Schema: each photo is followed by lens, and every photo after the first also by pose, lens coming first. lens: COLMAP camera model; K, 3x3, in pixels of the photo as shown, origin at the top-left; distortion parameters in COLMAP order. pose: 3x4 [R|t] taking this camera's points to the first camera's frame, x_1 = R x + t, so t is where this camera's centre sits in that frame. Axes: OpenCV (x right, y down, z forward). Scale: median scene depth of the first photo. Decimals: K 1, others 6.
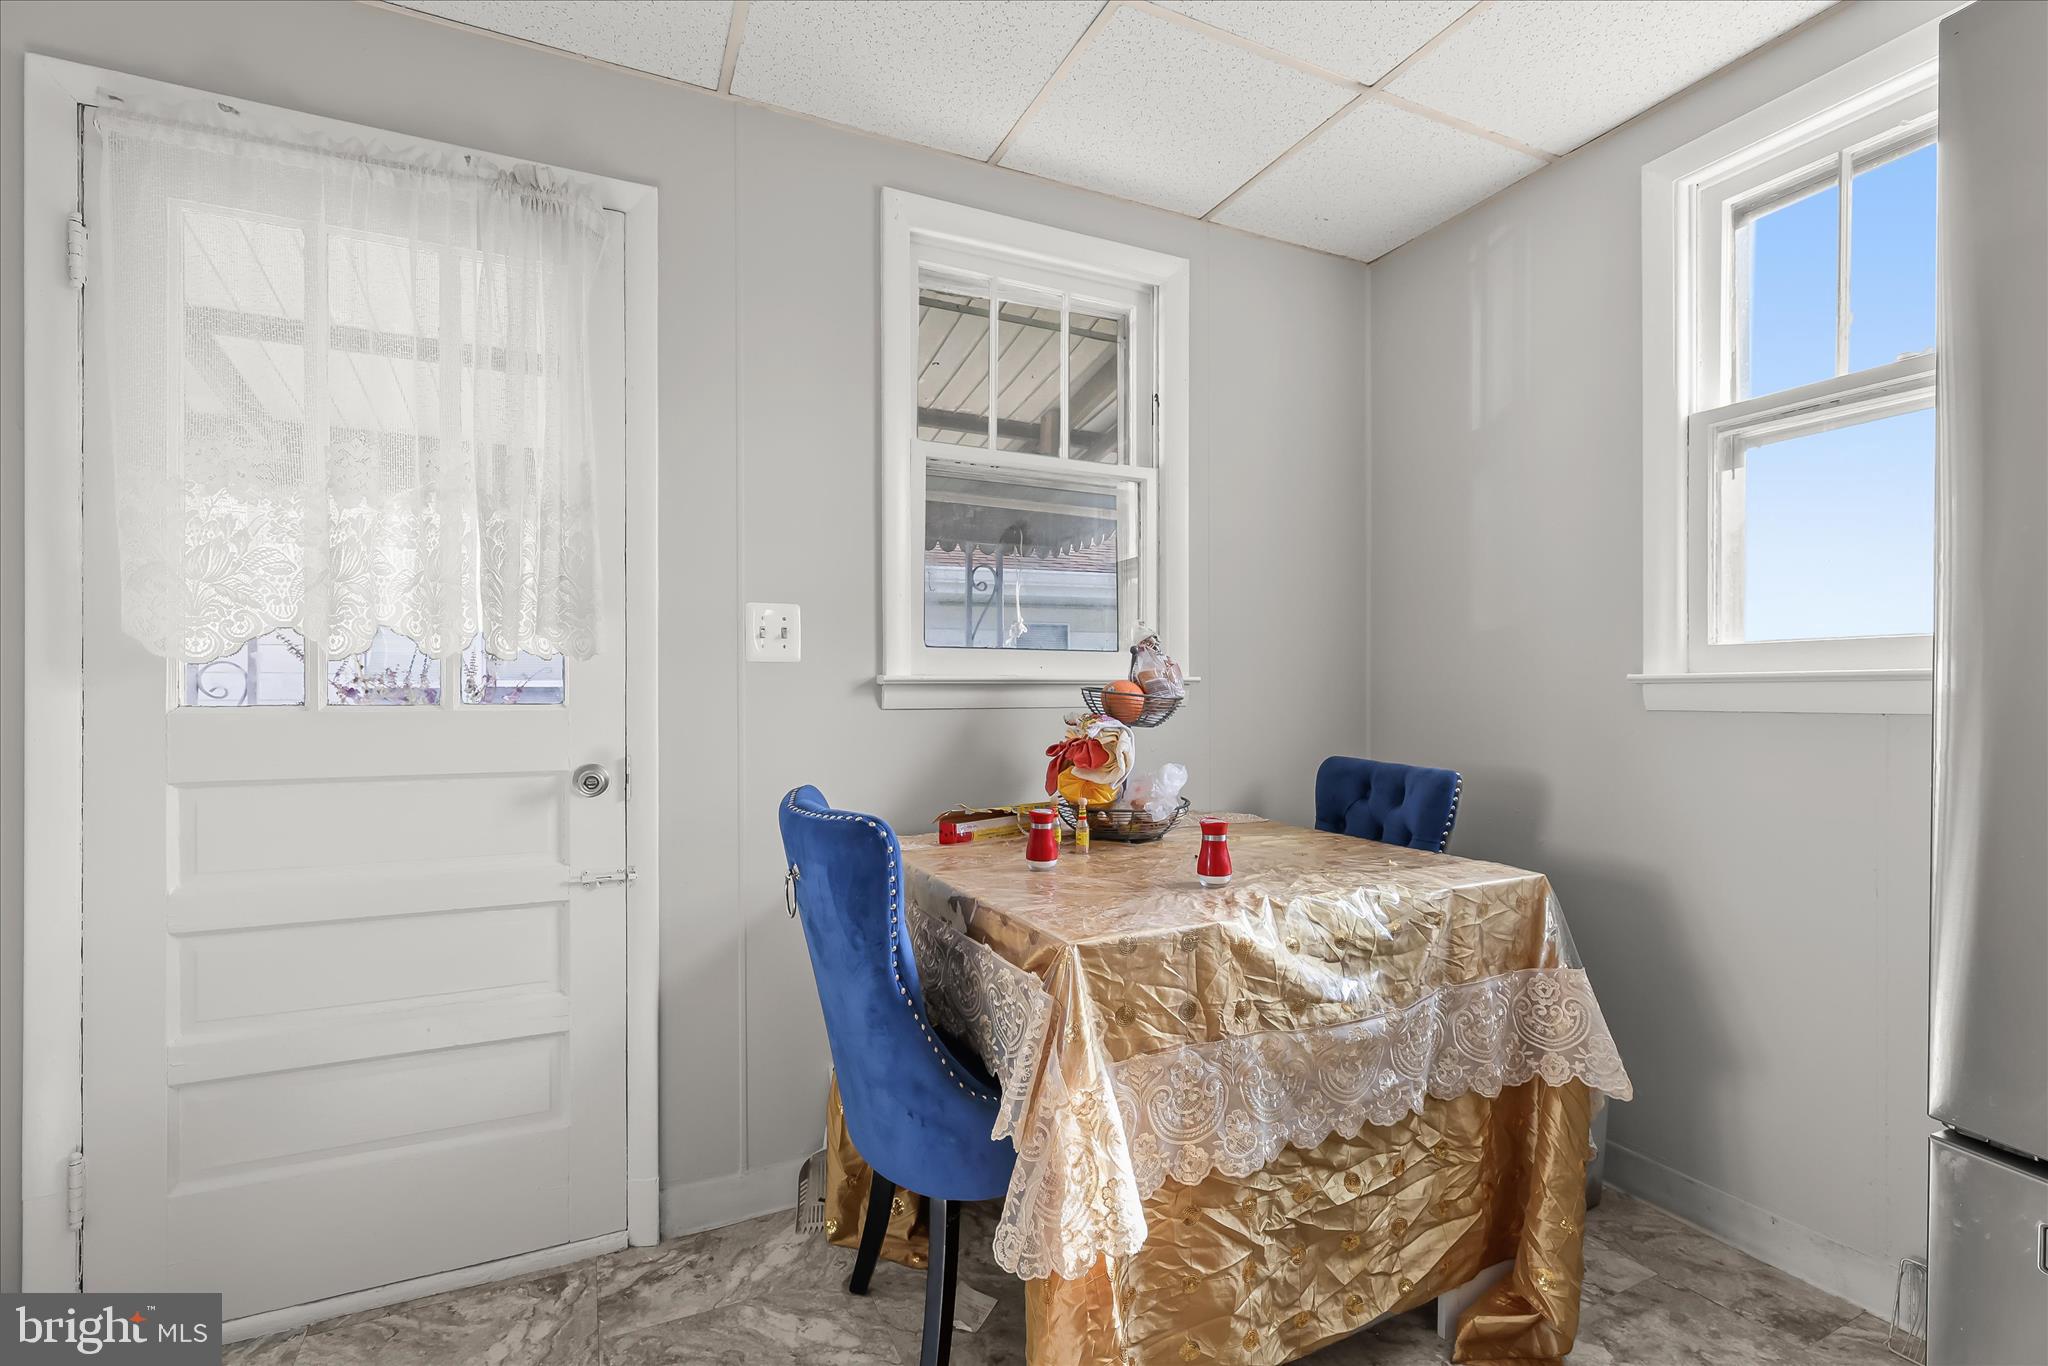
lens RADIAL K [[928.8, 0, 1022.1], [0, 928.8, 691.4], [0, 0, 1]] dist [-0.000917, -0.000247]
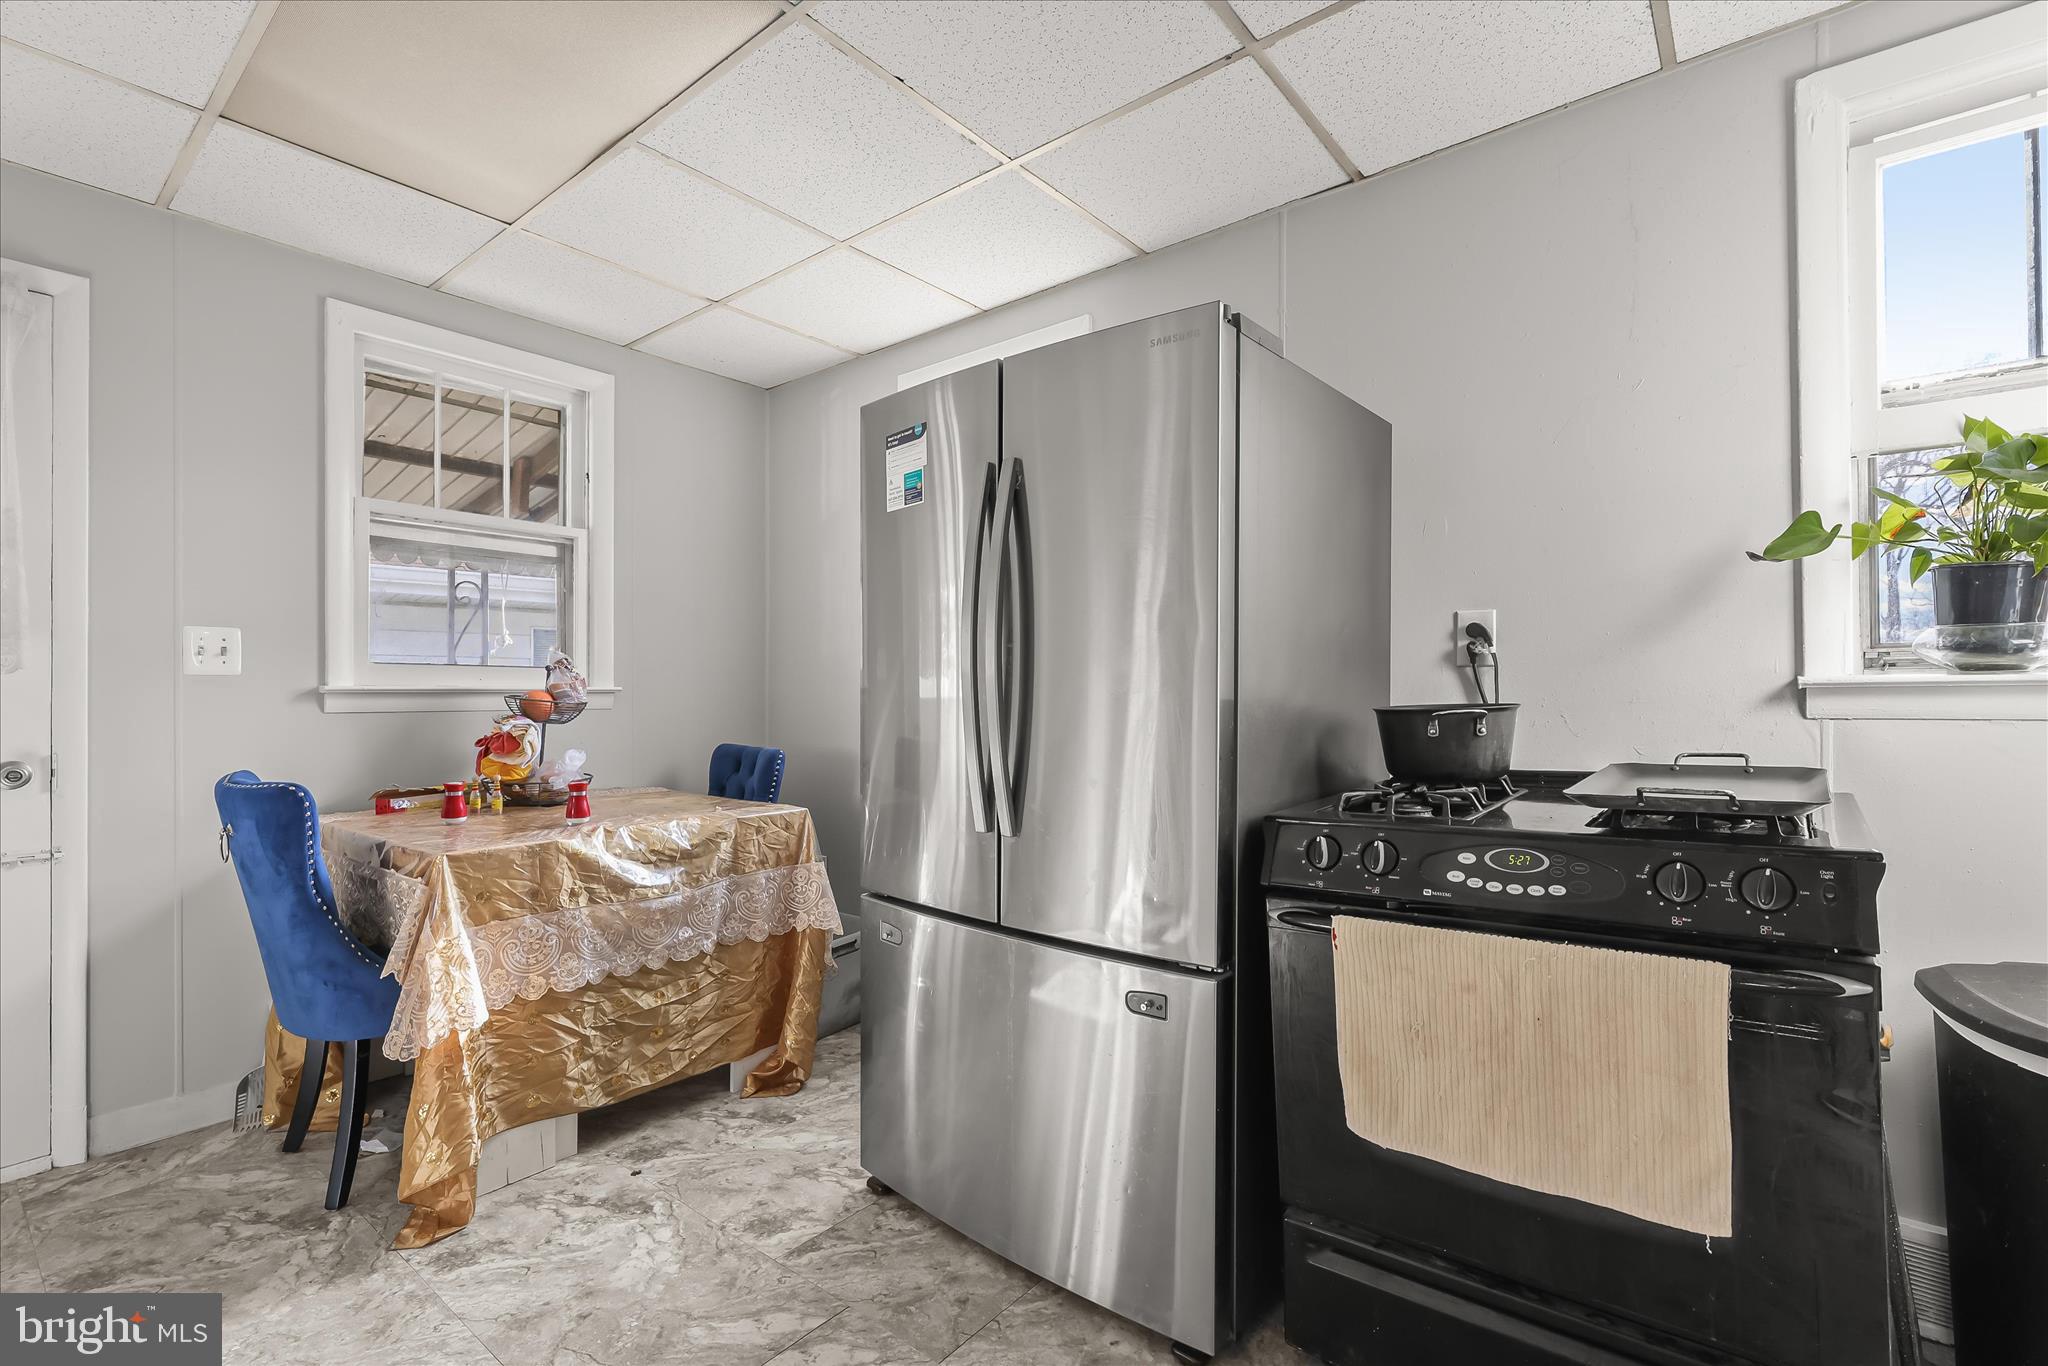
lens RADIAL K [[928.8, 0, 1032.5], [0, 928.8, 690.9], [0, 0, 1]] dist [-0.000917, -0.000247]
pose [[0.899017, 0.002108, 0.437908, 0.198255], [0.000235, 0.999986, -0.005294, -0.004579], [-0.437913, 0.004862, 0.899004, -0.673117]]
